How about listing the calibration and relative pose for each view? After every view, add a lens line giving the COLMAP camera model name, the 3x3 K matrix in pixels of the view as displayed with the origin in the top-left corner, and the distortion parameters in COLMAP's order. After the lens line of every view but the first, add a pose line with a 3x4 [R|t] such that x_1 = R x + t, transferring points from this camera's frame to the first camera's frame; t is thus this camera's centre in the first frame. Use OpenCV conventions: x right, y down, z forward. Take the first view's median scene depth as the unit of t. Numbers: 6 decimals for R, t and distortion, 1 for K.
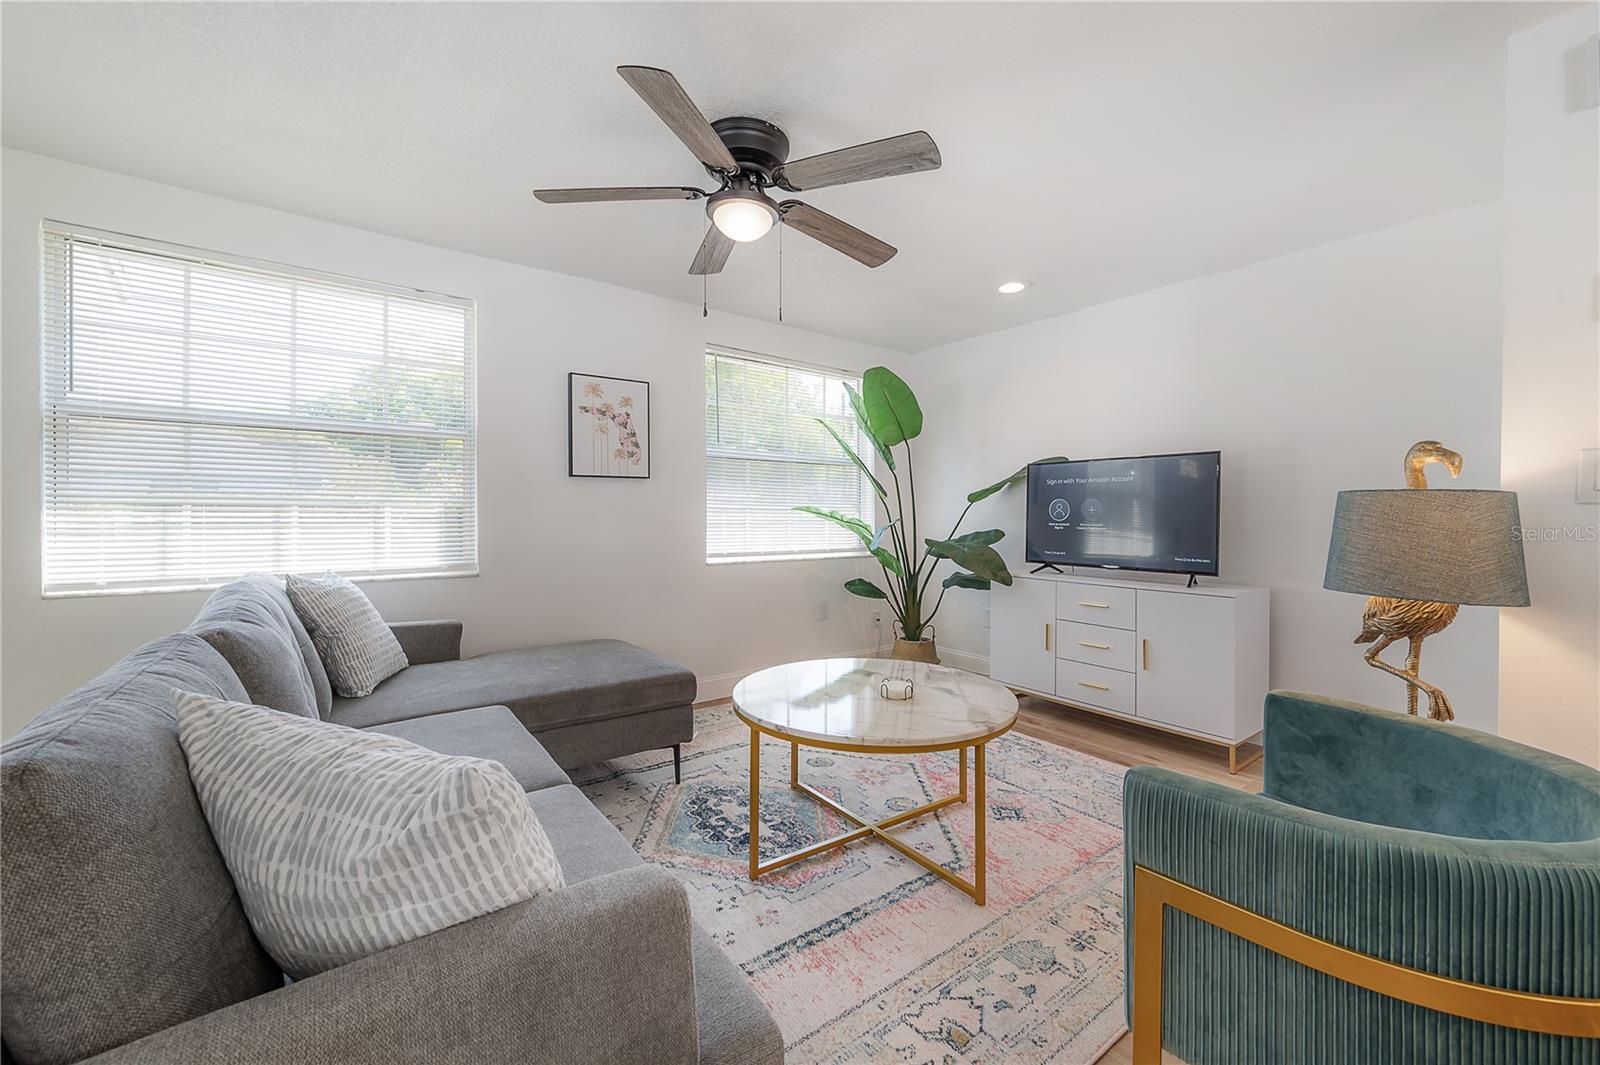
lens RADIAL K [[642.5, 0, 800.1], [0, 642.5, 510.7], [0, 0, 1]] dist [-0.000759, -0.000109]
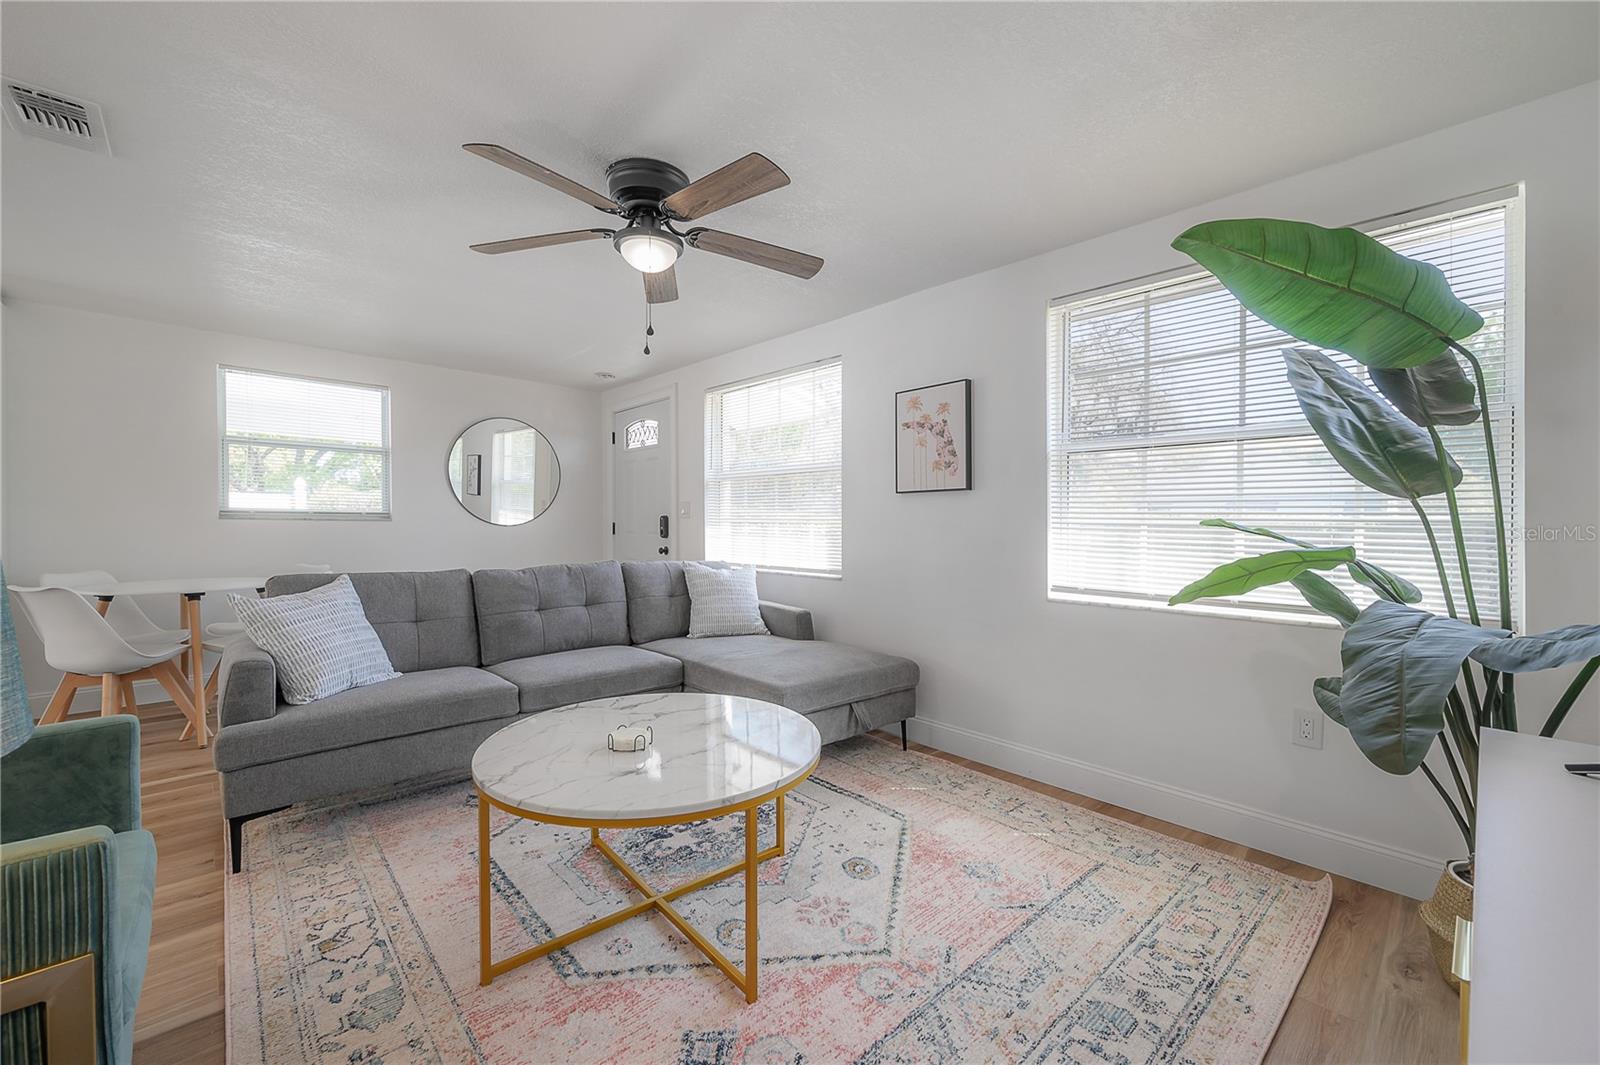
lens RADIAL K [[636.3, 0, 794.1], [0, 636.3, 526.2], [0, 0, 1]] dist [-0.002569, 0.000122]
pose [[0.090903, 0.000061, -0.995860, 0.619420], [-0.004381, 0.999990, -0.000338, 0.000800], [0.995850, 0.004393, 0.090902, 0.709466]]
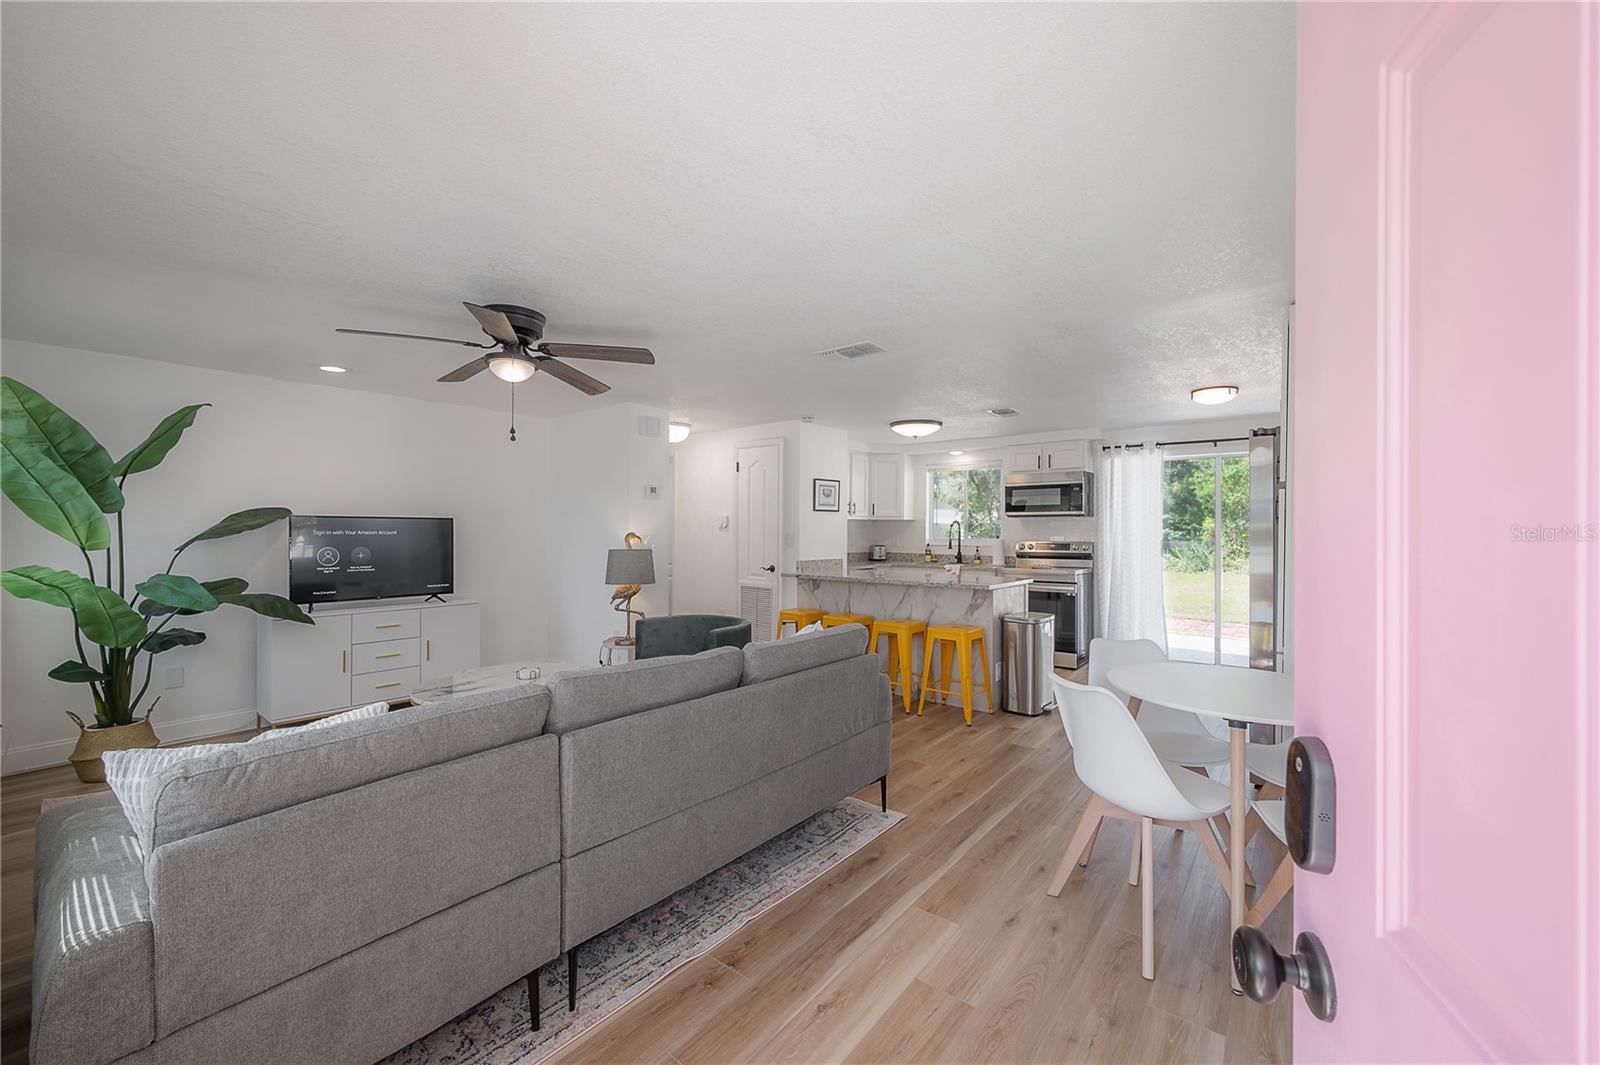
lens RADIAL K [[644.2, 0, 800.6], [0, 644.2, 520.5], [0, 0, 1]] dist [0.011797, -0.000756]
pose [[-0.249758, 0.012086, 0.968233, -1.023960], [-0.005494, 0.999888, -0.013899, -0.058816], [-0.968293, -0.008791, -0.249664, 0.467154]]
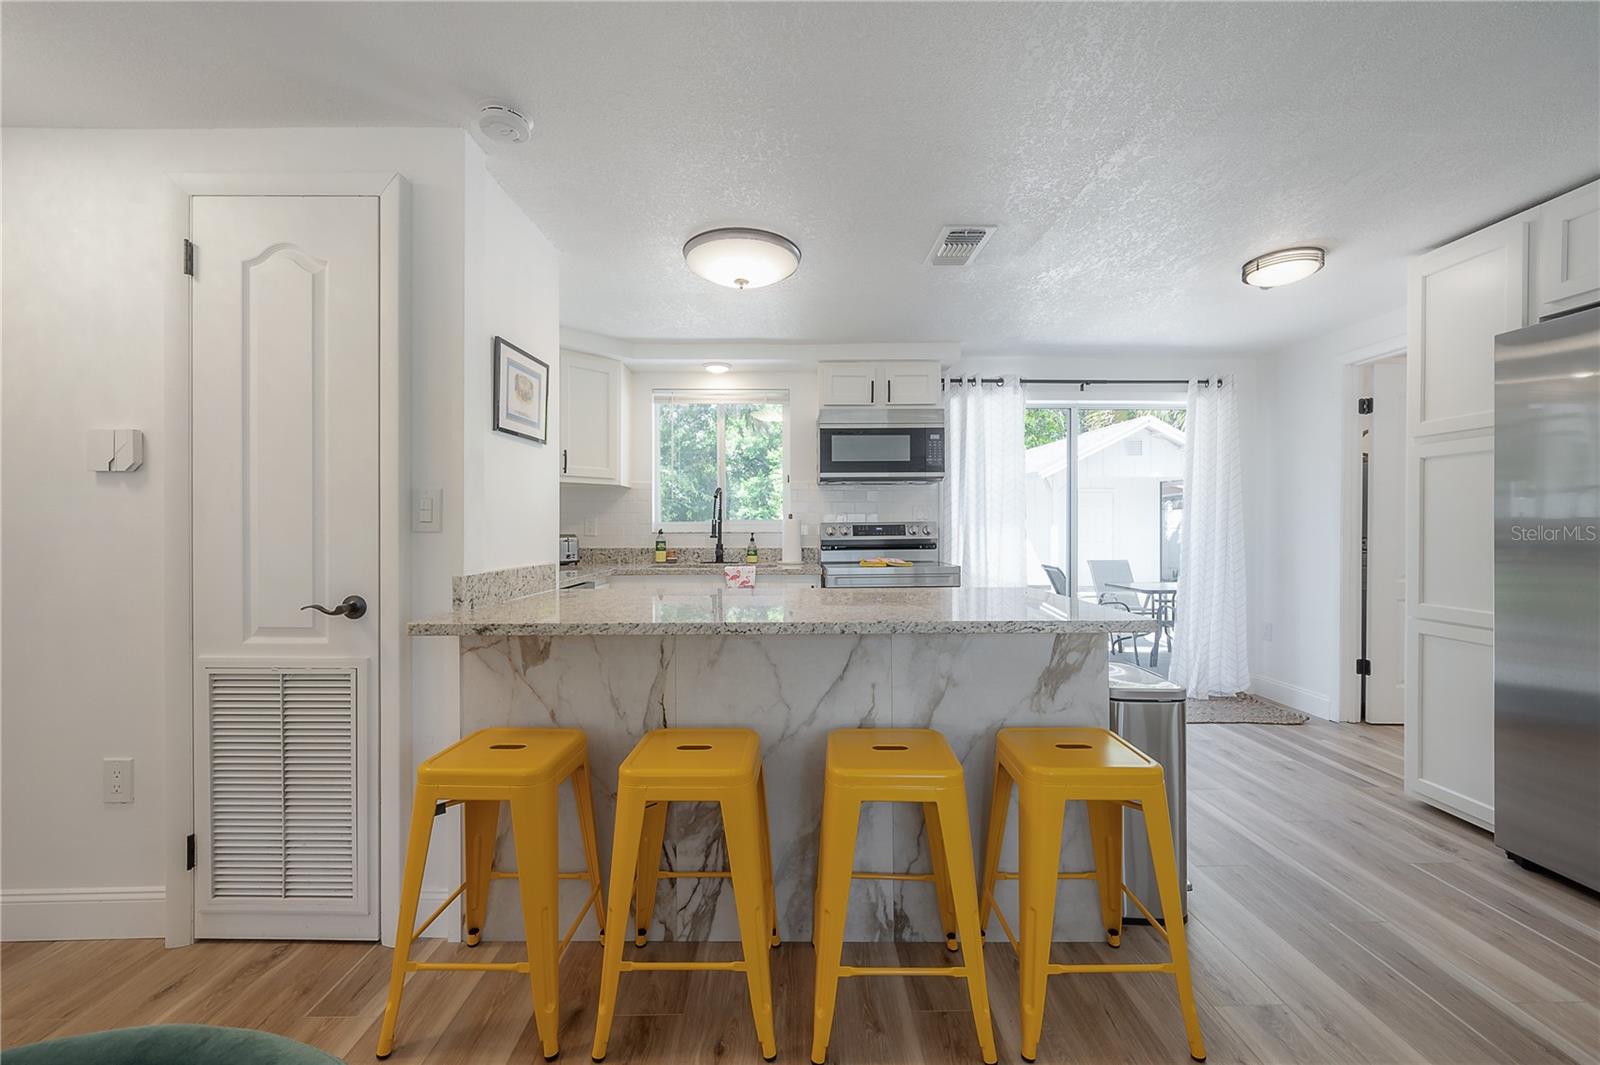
lens RADIAL K [[634.9, 0, 802.6], [0, 634.9, 526.5], [0, 0, 1]] dist [0.003303, 0.000281]
pose [[-0.806448, 0.001756, 0.591302, 0.094598], [0.001559, 0.999998, -0.000843, -0.016546], [-0.591303, 0.000242, -0.806450, 0.305783]]
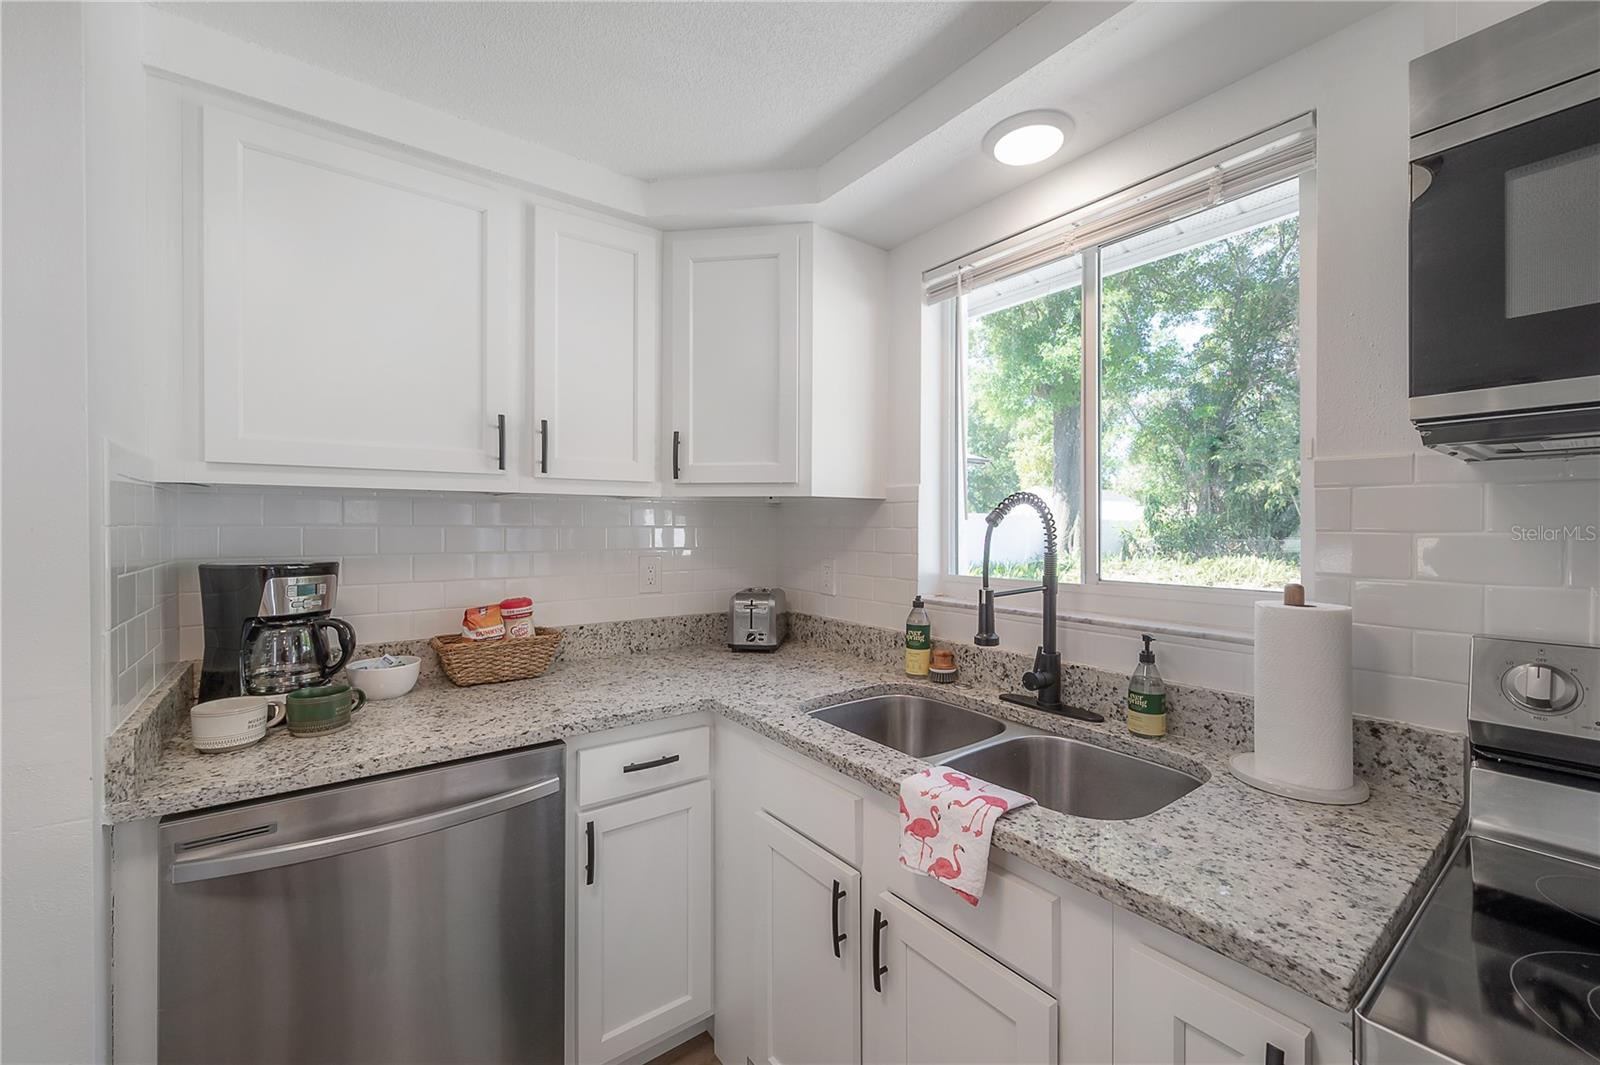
lens RADIAL K [[637.2, 0, 801.2], [0, 637.2, 523.7], [0, 0, 1]] dist [-0.000452, -0.000043]
pose [[0.003982, 0.003221, 0.999987, 0.532559], [-0.002146, 0.999993, -0.003213, -0.069533], [-0.999990, -0.002133, 0.003988, -0.437156]]
